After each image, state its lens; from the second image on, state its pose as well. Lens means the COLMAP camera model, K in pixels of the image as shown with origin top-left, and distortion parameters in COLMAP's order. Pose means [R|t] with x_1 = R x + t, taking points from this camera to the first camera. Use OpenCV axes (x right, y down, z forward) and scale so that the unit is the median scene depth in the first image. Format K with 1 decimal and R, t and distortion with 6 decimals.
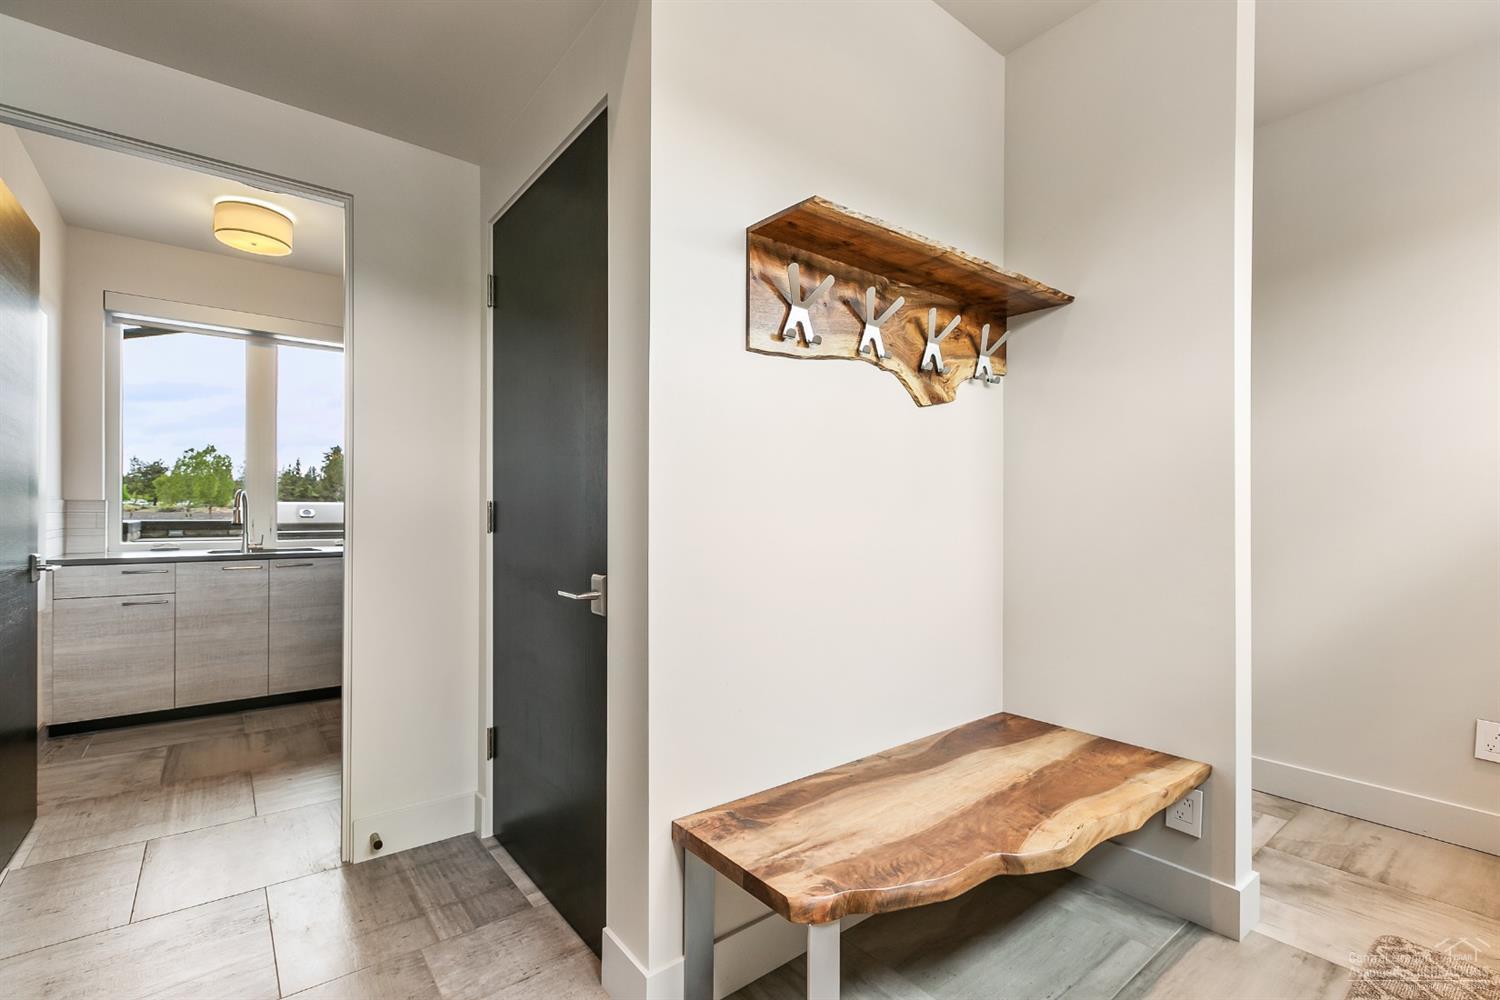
lens RADIAL K [[660.6, 0, 751.0], [0, 660.6, 507.7], [0, 0, 1]] dist [0.001235, 0.001008]
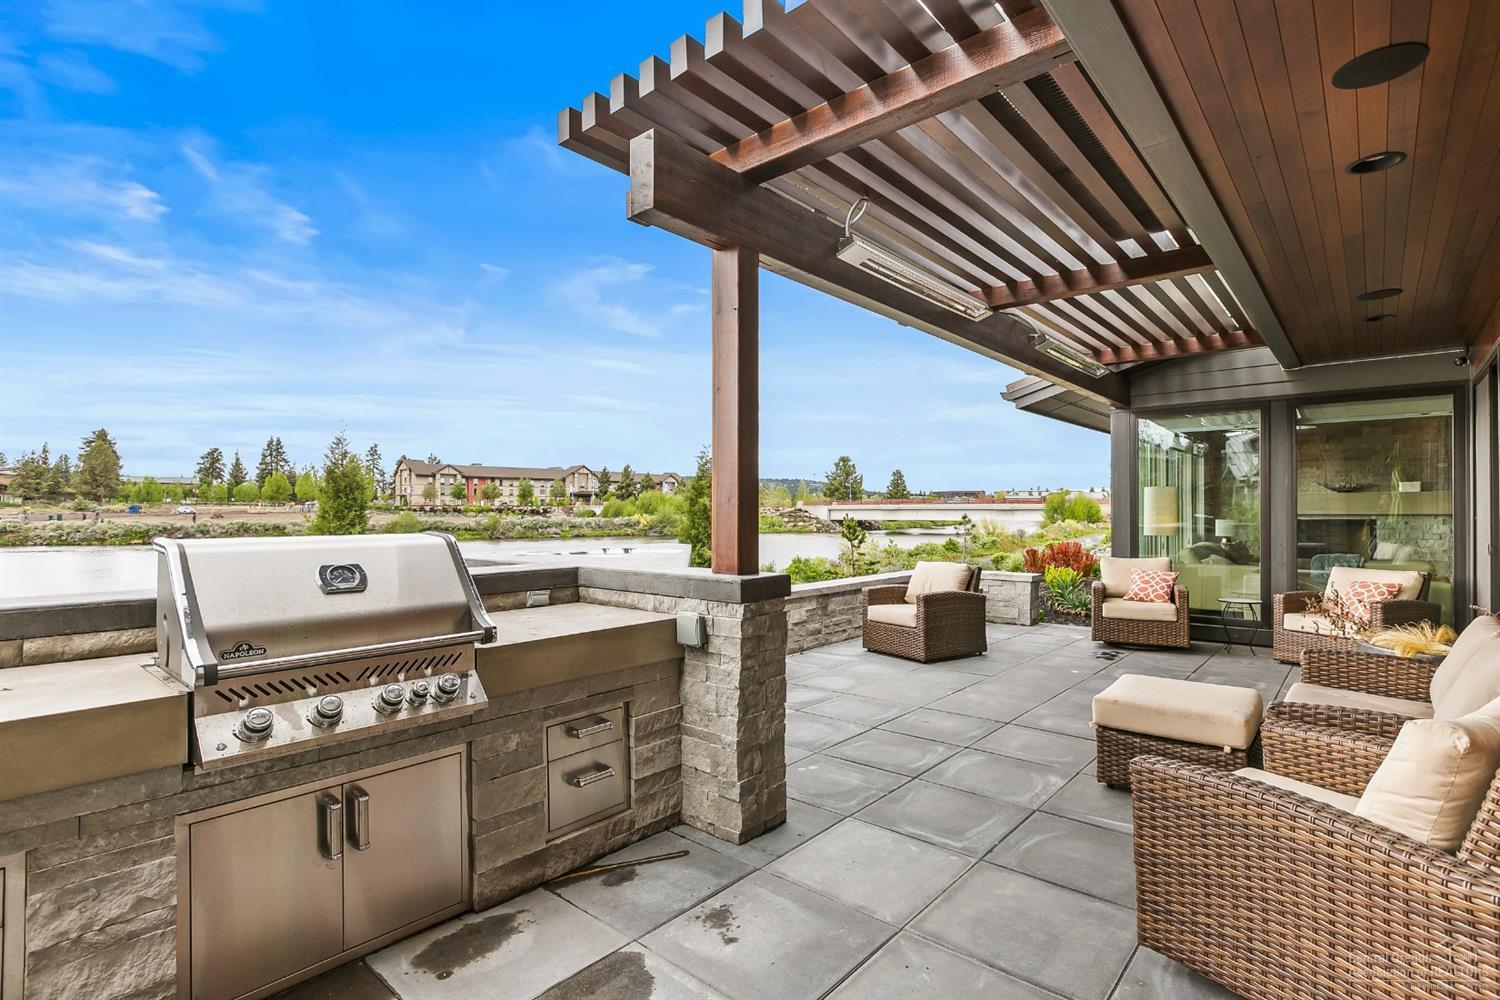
lens RADIAL K [[715.3, 0, 754.4], [0, 715.3, 509.8], [0, 0, 1]] dist [-0.006329, 0.000245]
pose [[0.982762, -0.003914, 0.184832, -0.429758], [0.002580, 0.999969, 0.007460, -0.026191], [-0.184856, -0.006854, 0.982742, 0.459364]]
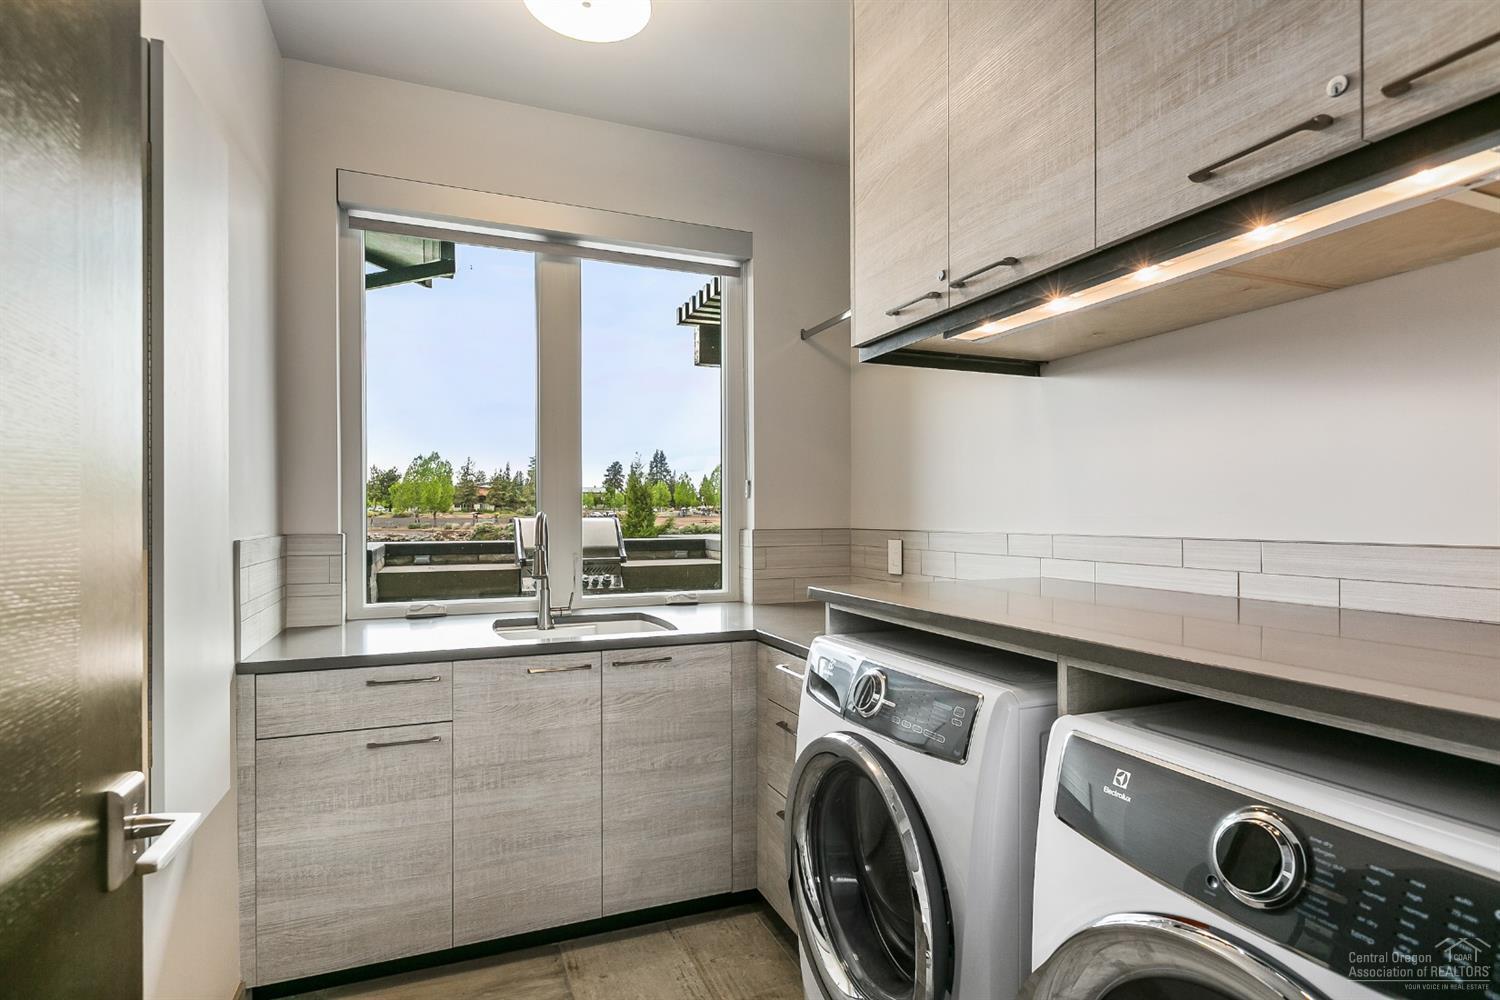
lens RADIAL K [[747.5, 0, 755.7], [0, 747.5, 509.1], [0, 0, 1]] dist [-0.000408, 0.002041]
pose [[0.961555, -0.008187, -0.274489, -0.402141], [0.008205, 0.999966, -0.001083, -0.025607], [0.274489, -0.001211, 0.961590, 0.422880]]
